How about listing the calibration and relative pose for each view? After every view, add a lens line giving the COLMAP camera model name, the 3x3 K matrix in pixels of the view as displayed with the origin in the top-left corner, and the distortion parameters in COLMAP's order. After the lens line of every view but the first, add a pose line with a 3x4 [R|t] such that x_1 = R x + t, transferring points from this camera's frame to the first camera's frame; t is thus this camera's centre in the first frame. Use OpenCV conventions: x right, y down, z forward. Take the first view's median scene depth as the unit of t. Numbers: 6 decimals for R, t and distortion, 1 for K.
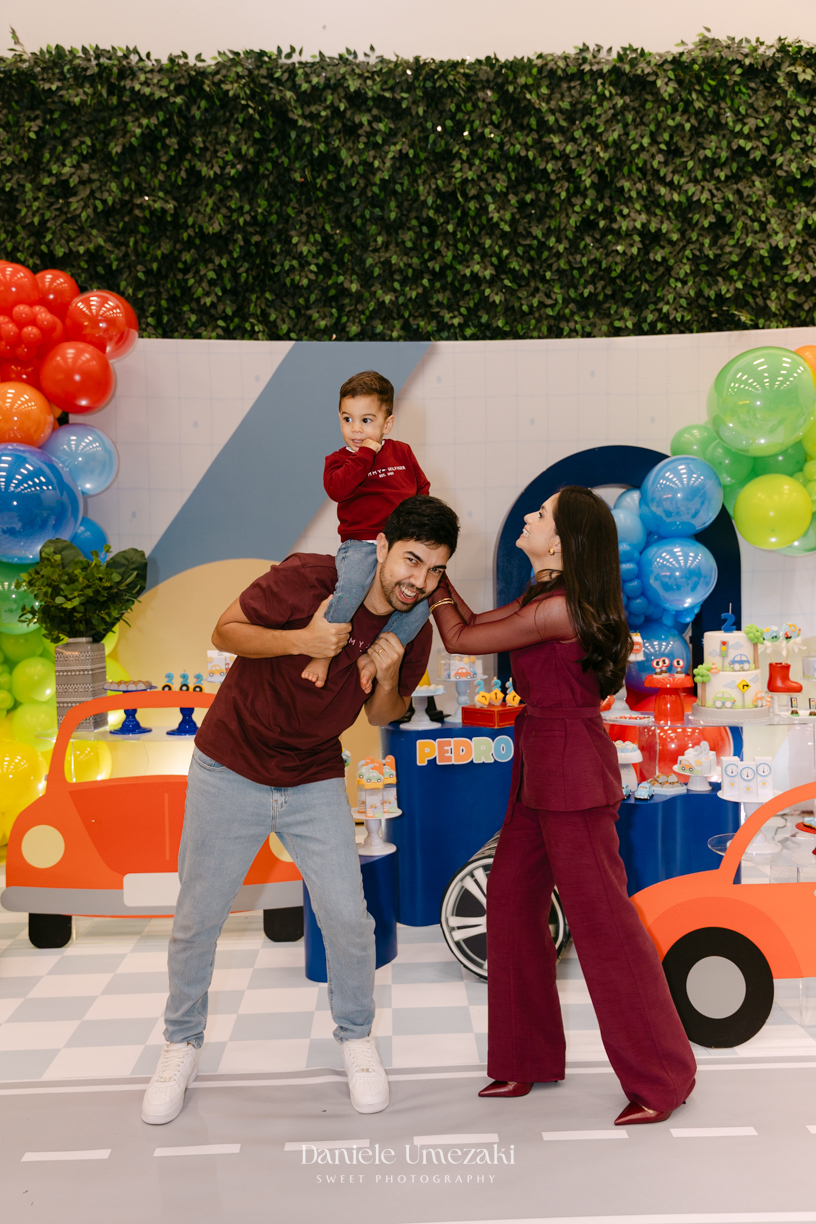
lens RADIAL K [[984.0, 0, 406.2], [0, 984.0, 598.5], [0, 0, 1]] dist [0.005616, -0.006995]
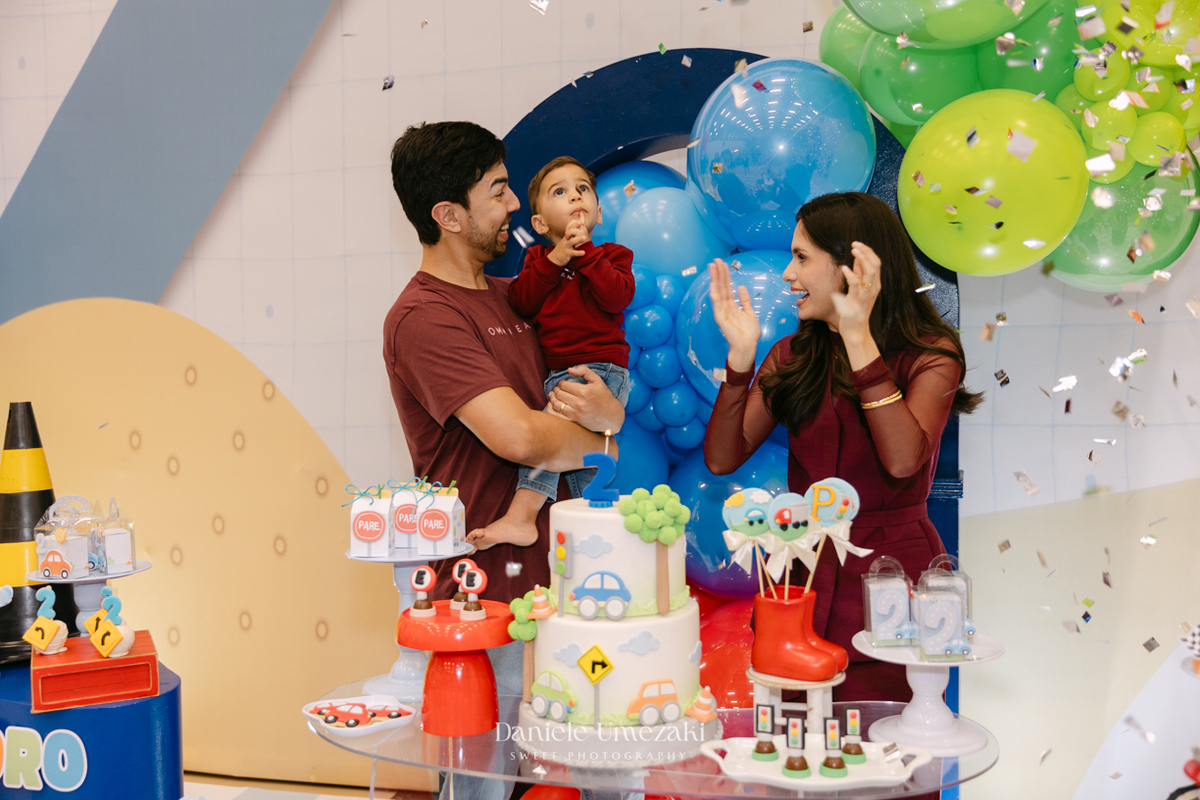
lens RADIAL K [[1256.0, 0, 593.4], [0, 1256.0, 382.5], [0, 0, 1]] dist [-0.001772, 0.000000]
pose [[0.951801, 0.020159, -0.306052, 0.446232], [-0.010843, 0.999426, 0.032110, -0.024710], [0.306523, -0.027244, 0.951473, 0.536266]]
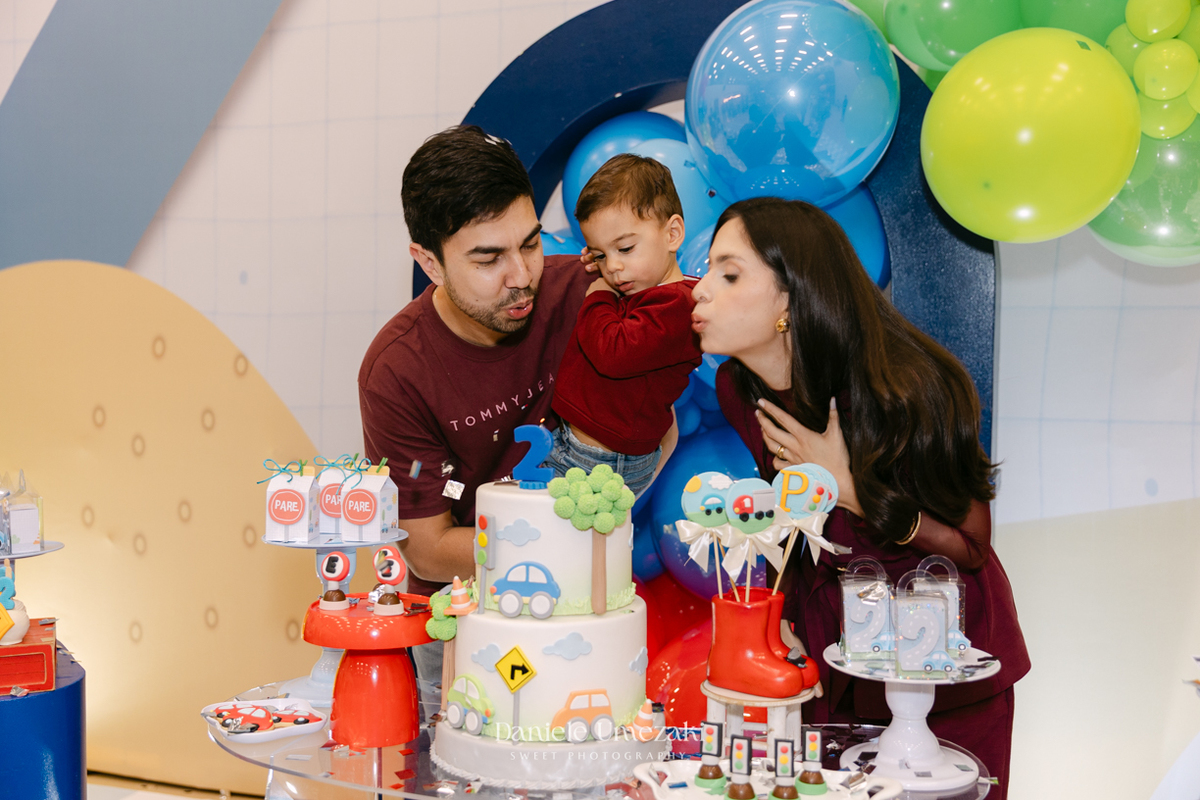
lens RADIAL K [[1353.4, 0, 594.6], [0, 1353.4, 388.4], [0, 0, 1]] dist [-0.017226, 0.000000]
pose [[0.936050, 0.043919, -0.349117, 0.474206], [-0.032216, 0.998710, 0.039261, -0.013841], [0.350390, -0.025503, 0.936256, 0.578705]]
